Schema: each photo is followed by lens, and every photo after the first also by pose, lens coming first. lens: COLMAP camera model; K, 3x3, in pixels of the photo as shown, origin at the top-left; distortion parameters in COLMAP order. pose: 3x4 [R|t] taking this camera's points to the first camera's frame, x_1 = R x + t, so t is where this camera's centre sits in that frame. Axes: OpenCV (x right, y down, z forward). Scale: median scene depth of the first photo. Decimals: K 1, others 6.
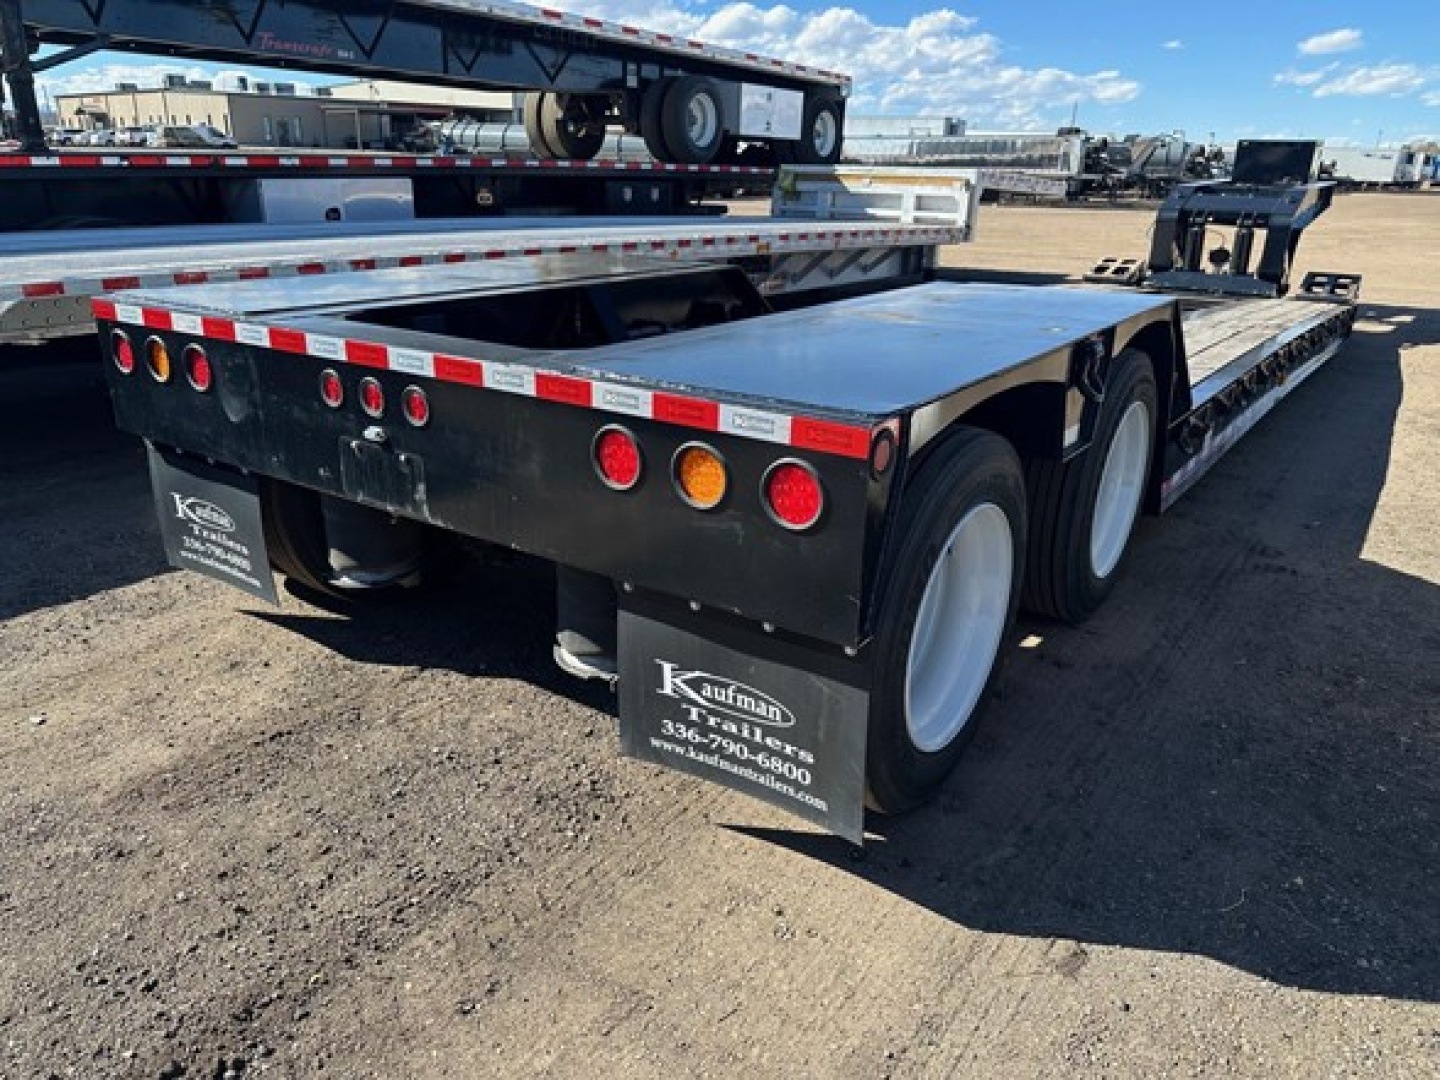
lens RADIAL K [[1006.3, 0, 720.0], [0, 1006.3, 540.0], [0, 0, 1]] dist [-0.002527, -0.002537]
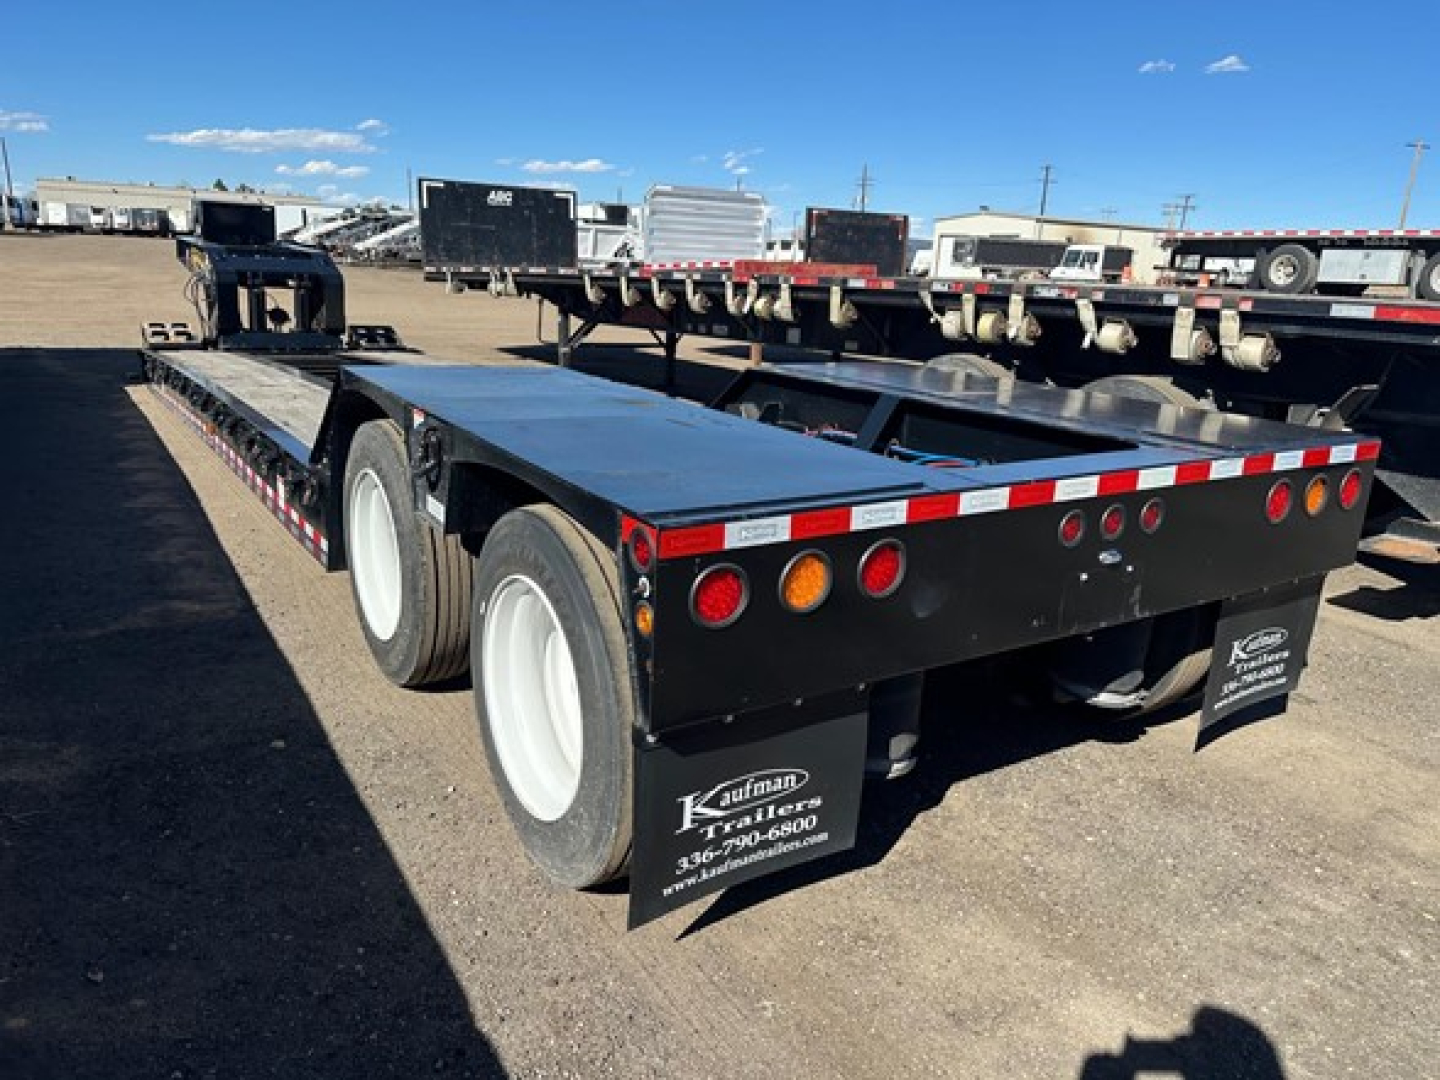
lens RADIAL K [[1012.7, 0, 720.0], [0, 1012.7, 540.0], [0, 0, 1]] dist [0.048180, -0.001653]
pose [[0.409996, -0.233516, 0.881688, -0.866967], [0.296381, 0.948320, 0.113342, -0.219731], [-0.862590, 0.214846, 0.458018, 0.479476]]
